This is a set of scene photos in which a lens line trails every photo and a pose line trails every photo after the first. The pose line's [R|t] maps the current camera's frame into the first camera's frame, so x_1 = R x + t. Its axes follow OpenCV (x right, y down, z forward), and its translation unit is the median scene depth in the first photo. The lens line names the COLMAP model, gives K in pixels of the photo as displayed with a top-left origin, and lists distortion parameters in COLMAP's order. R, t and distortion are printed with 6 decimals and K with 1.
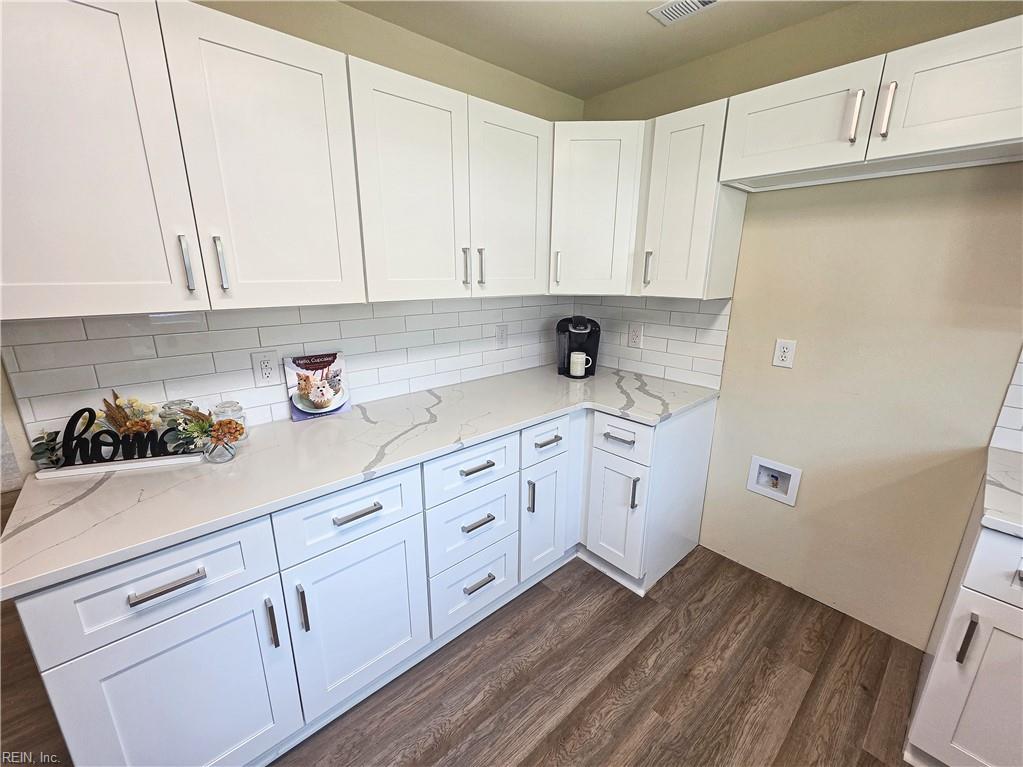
lens RADIAL K [[421.0, 0, 507.4], [0, 421.0, 384.3], [0, 0, 1]] dist [0.002367, 0.000088]
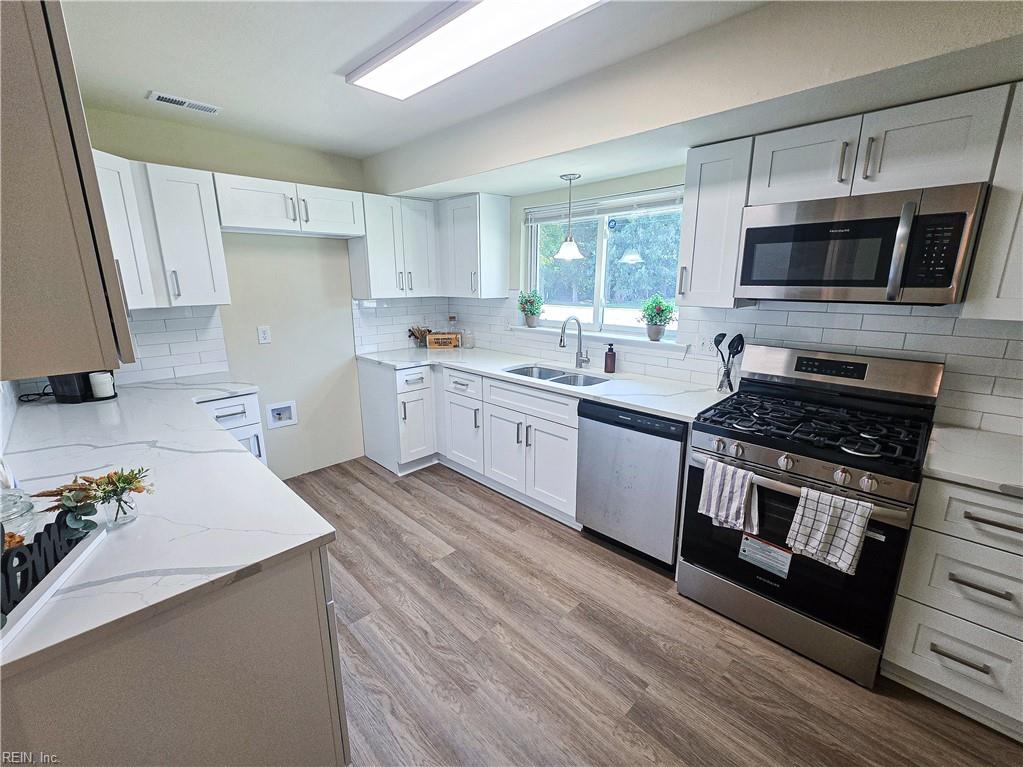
lens RADIAL K [[434.3, 0, 519.0], [0, 434.3, 382.7], [0, 0, 1]] dist [0.002014, 0.000359]
pose [[-0.066084, -0.239597, 0.968621, -1.053895], [0.262802, 0.932289, 0.248539, -0.060210], [-0.962584, 0.270980, 0.001357, 0.117688]]
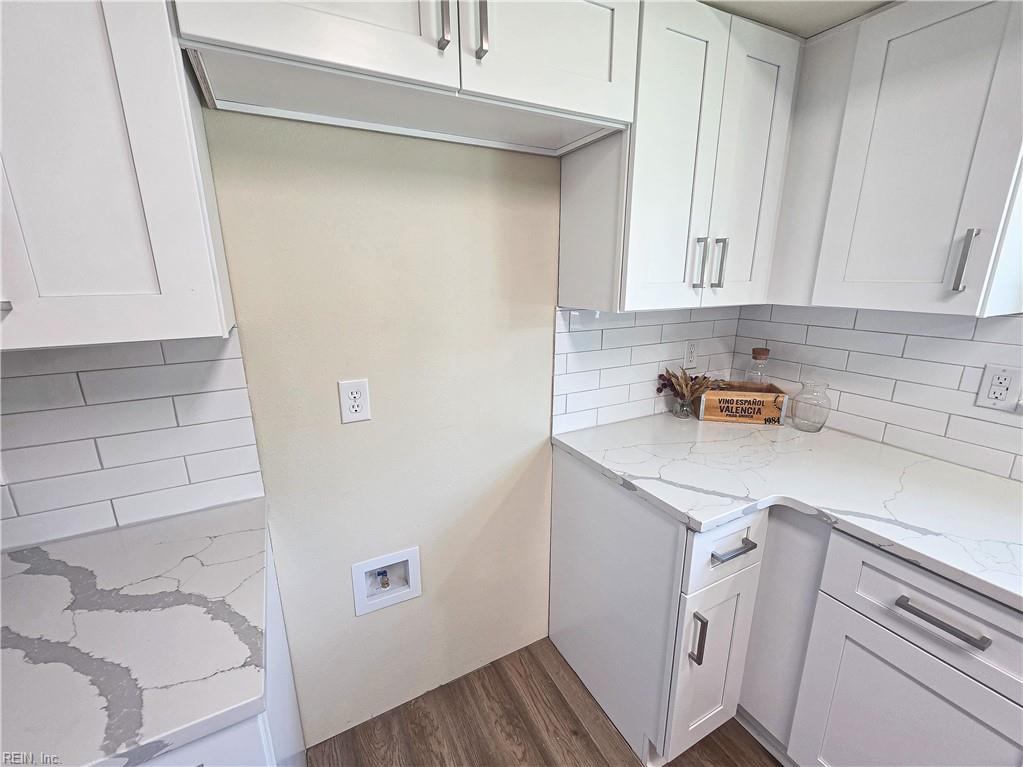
lens RADIAL K [[434.3, 0, 519.0], [0, 434.3, 382.7], [0, 0, 1]] dist [0.002014, 0.000359]
pose [[0.228407, -0.244463, 0.942374, 0.110020], [0.260854, 0.947936, 0.182682, -0.154106], [-0.937969, 0.204096, 0.280284, 0.587708]]
